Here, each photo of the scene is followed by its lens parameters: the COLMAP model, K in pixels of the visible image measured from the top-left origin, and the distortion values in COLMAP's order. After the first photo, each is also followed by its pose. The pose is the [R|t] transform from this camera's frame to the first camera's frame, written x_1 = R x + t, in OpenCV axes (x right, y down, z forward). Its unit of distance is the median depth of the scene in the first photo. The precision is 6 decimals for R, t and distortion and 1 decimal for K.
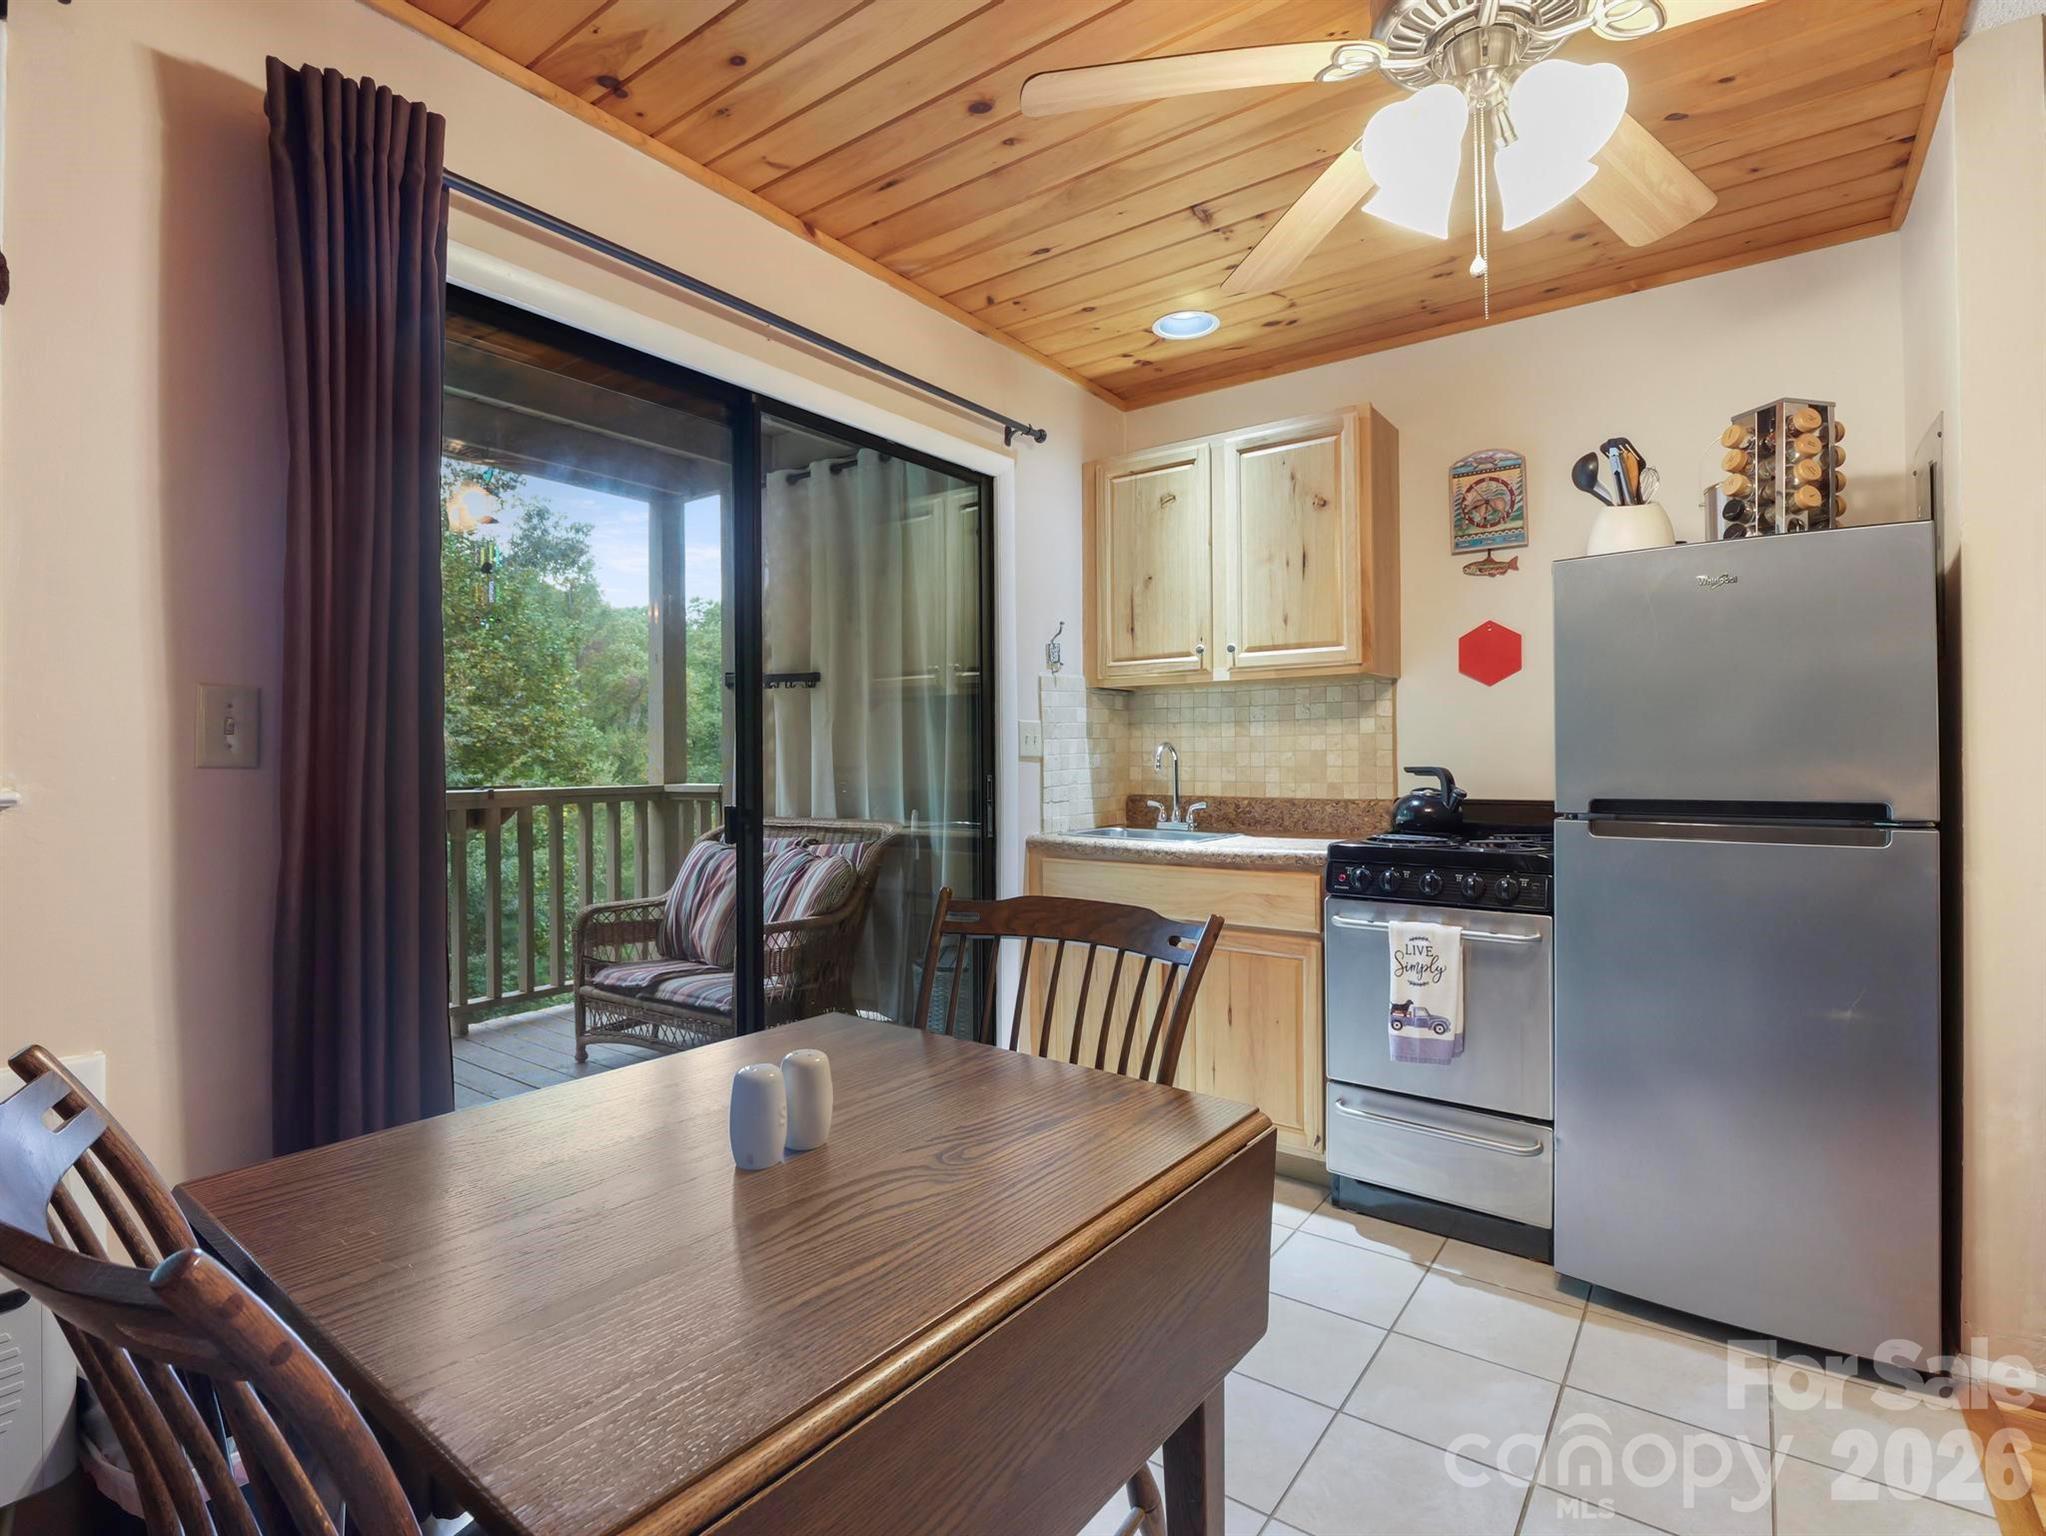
lens RADIAL K [[1027.1, 0, 1017.6], [0, 1027.1, 752.7], [0, 0, 1]] dist [-0.003965, -0.000776]
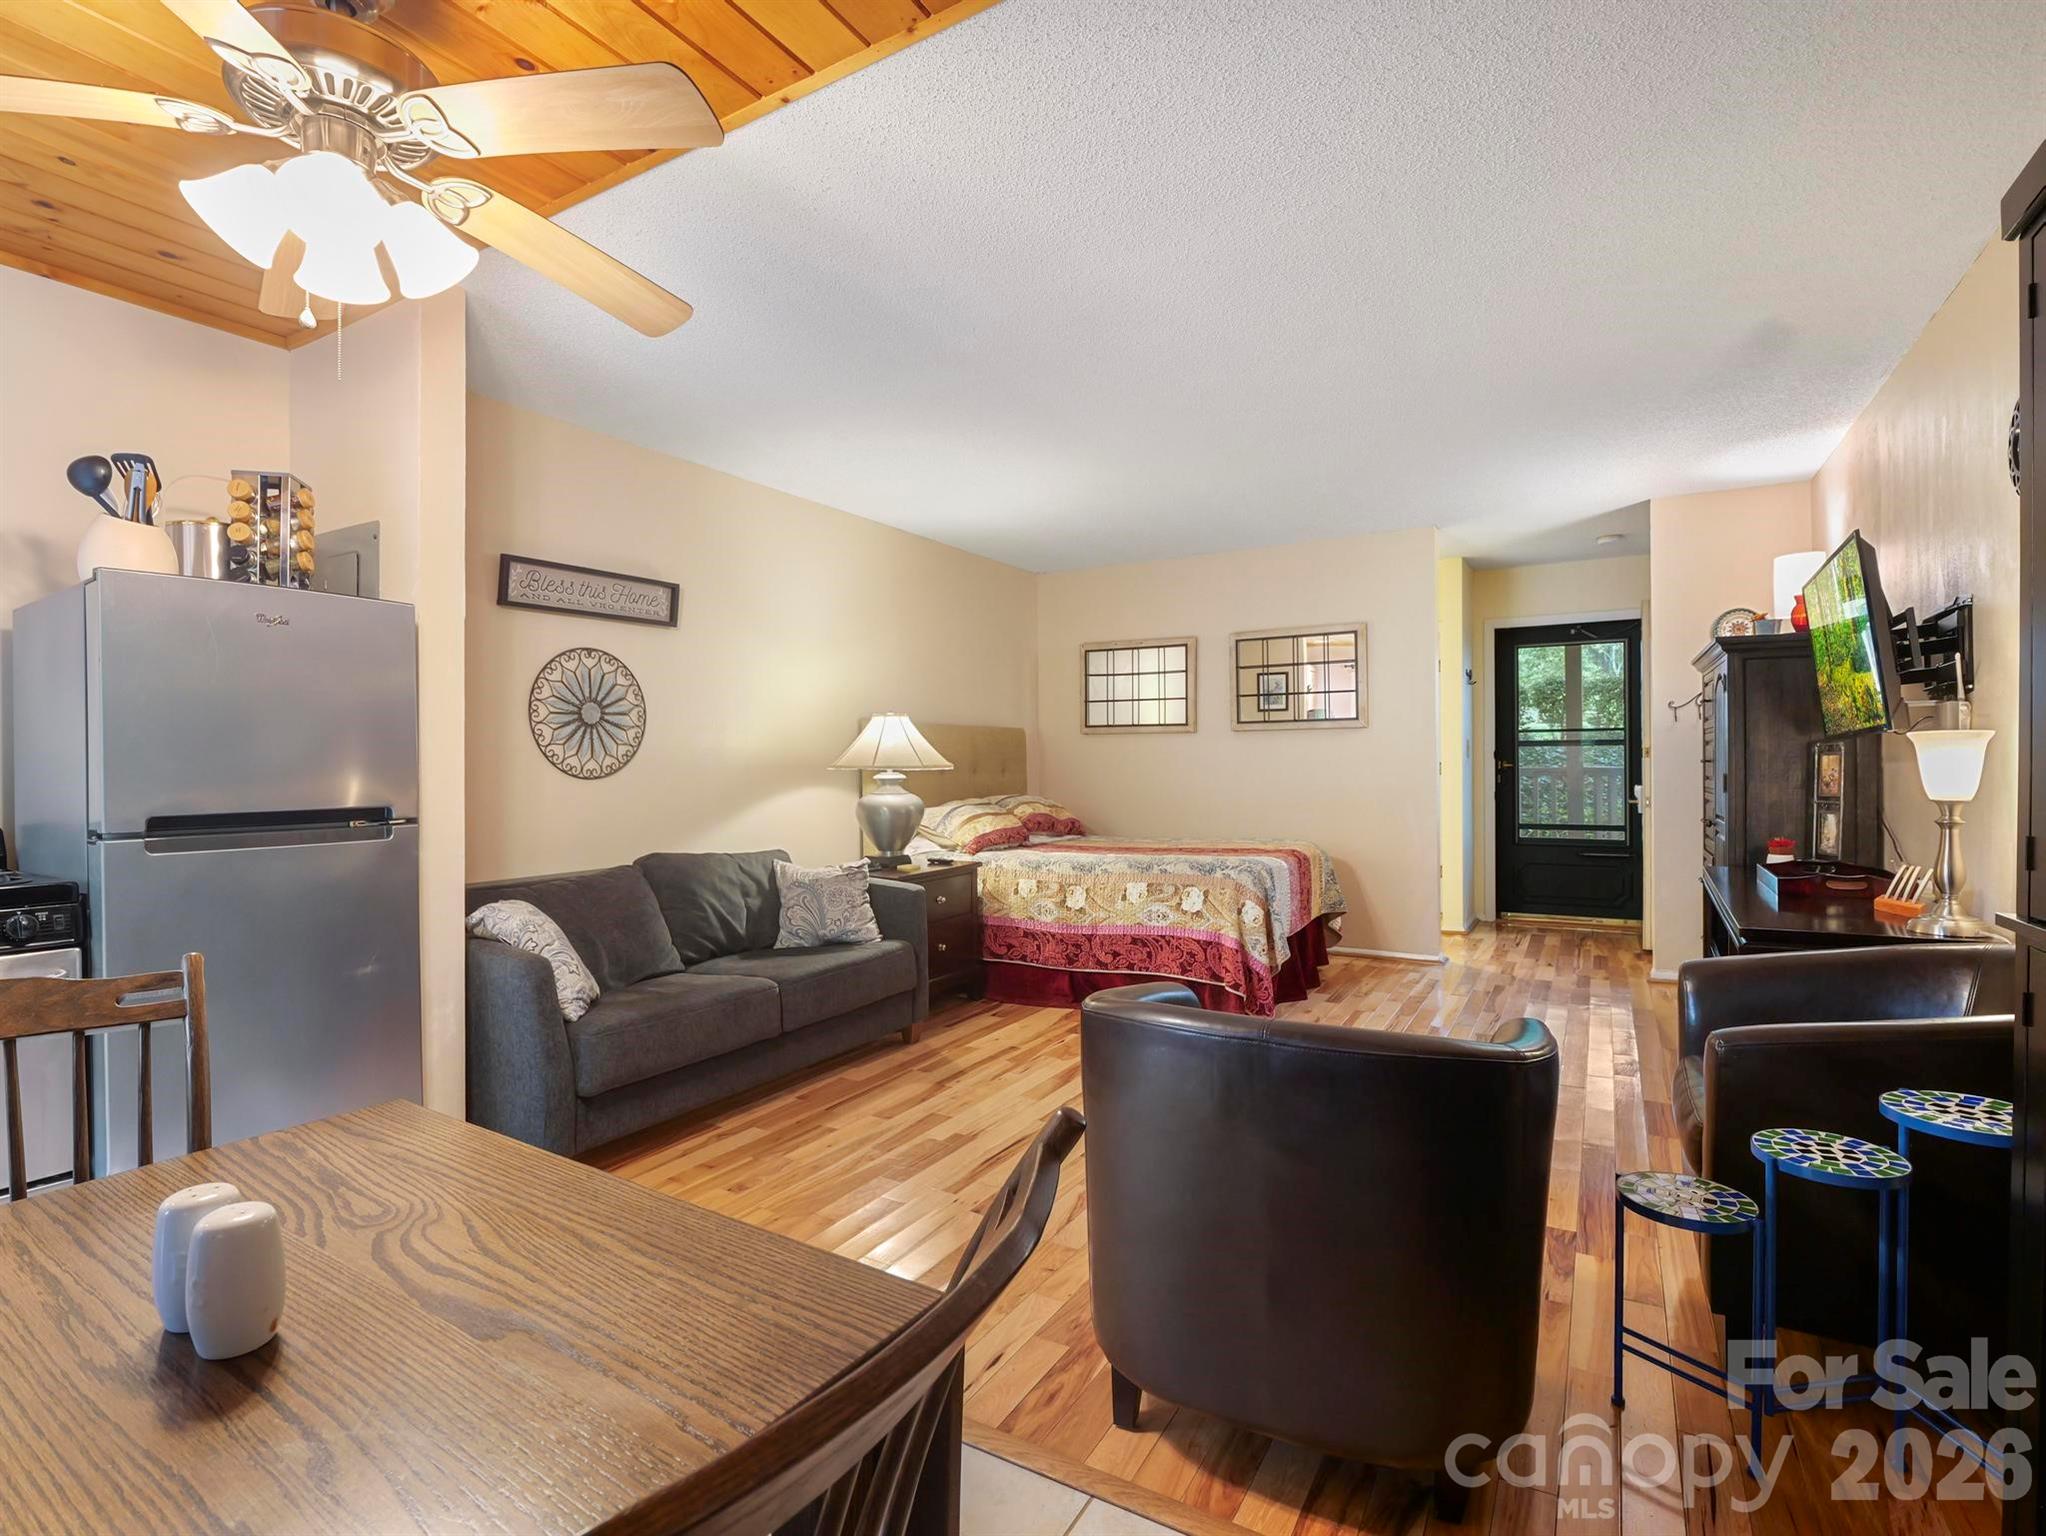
lens RADIAL K [[1003.3, 0, 1005.2], [0, 1003.3, 765.4], [0, 0, 1]] dist [0.000502, -0.000276]
pose [[-0.067152, 0.001191, 0.997742, -0.460258], [0.007401, 0.999972, -0.000696, 0.002182], [-0.997715, 0.007338, -0.067159, 0.239001]]
